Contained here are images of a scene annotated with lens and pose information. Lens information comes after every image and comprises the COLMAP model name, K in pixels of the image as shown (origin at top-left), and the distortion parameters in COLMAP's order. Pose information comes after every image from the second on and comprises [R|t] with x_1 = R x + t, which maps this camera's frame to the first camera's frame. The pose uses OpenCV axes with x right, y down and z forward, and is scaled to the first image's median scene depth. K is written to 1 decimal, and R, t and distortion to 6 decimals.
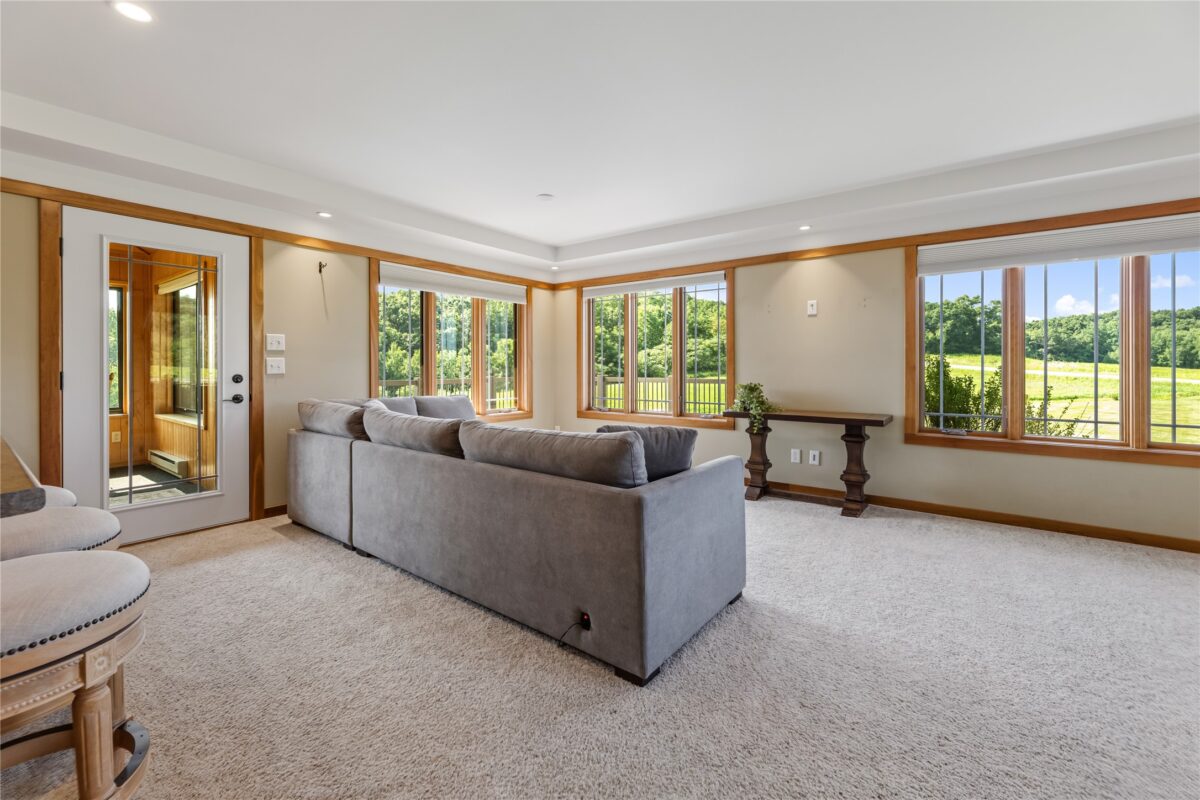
lens RADIAL K [[497.8, 0, 604.4], [0, 497.8, 372.1], [0, 0, 1]] dist [-0.002176, -0.000025]
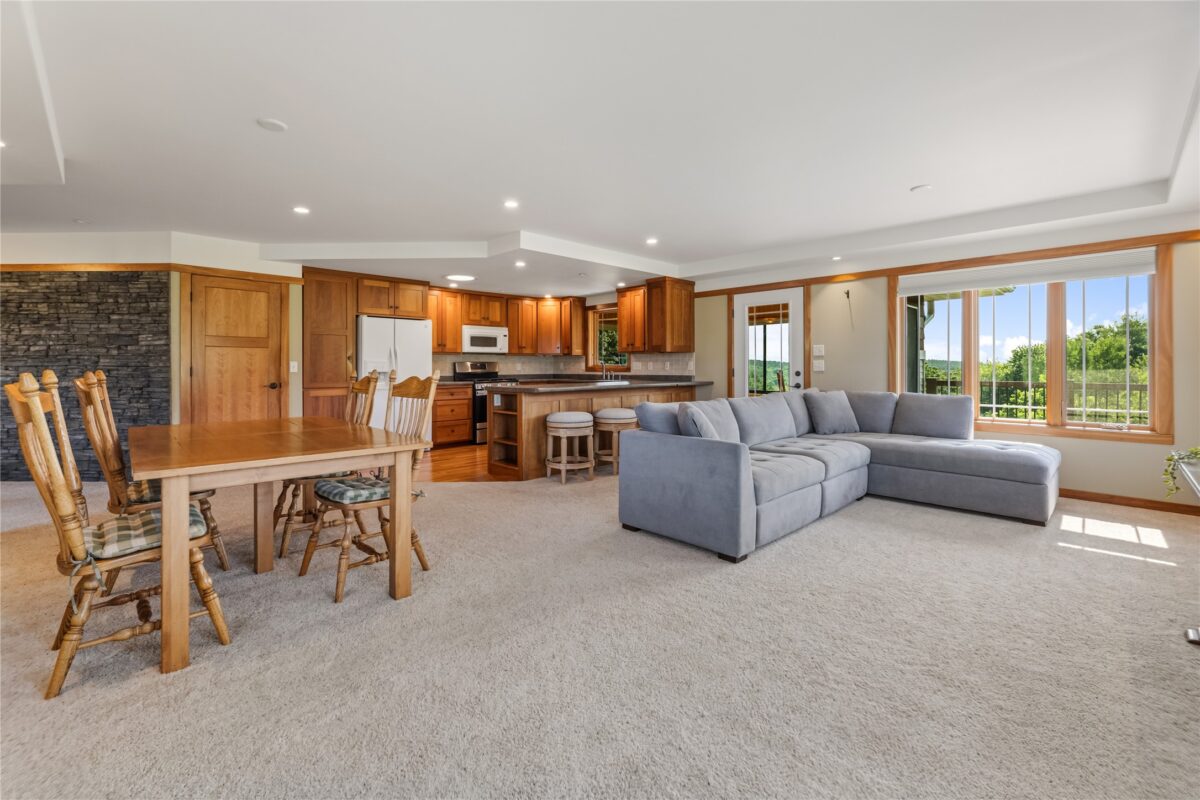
lens RADIAL K [[497.8, 0, 592.8], [0, 497.8, 361.2], [0, 0, 1]] dist [-0.002176, -0.000025]
pose [[-0.155397, -0.010401, -0.987797, 0.890181], [-0.010160, 0.999909, -0.008930, -0.005851], [0.987800, 0.008648, -0.155489, 0.518537]]
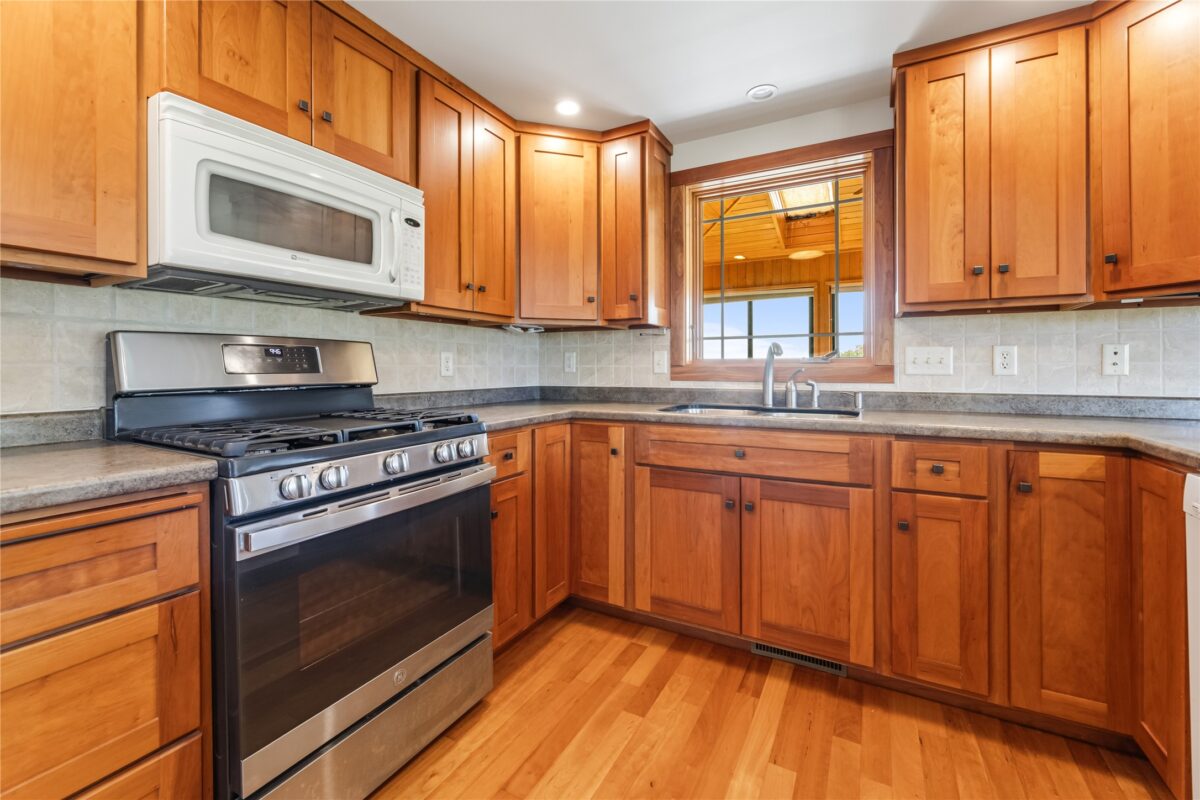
lens RADIAL K [[497.8, 0, 600.9], [0, 497.8, 368.1], [0, 0, 1]] dist [-0.002176, -0.000025]
pose [[0.146986, -0.001976, -0.989137, -0.562003], [-0.011684, 0.999925, -0.003734, 0.008132], [0.989070, 0.012106, 0.146952, -0.037415]]
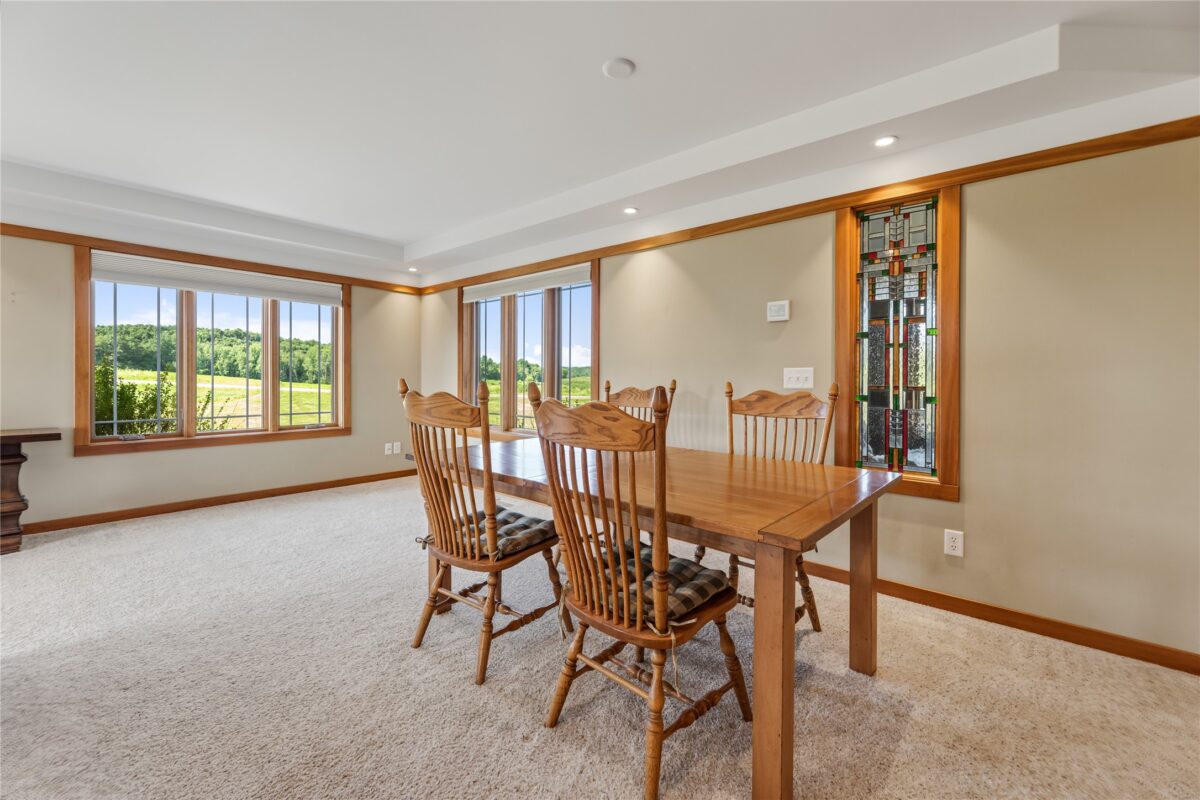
lens RADIAL K [[497.8, 0, 593.5], [0, 497.8, 386.1], [0, 0, 1]] dist [-0.002176, -0.000025]
pose [[0.074695, -0.015607, 0.997084, -0.247400], [0.004074, 0.999874, 0.015345, 0.001446], [-0.997198, 0.002916, 0.074749, -0.038229]]
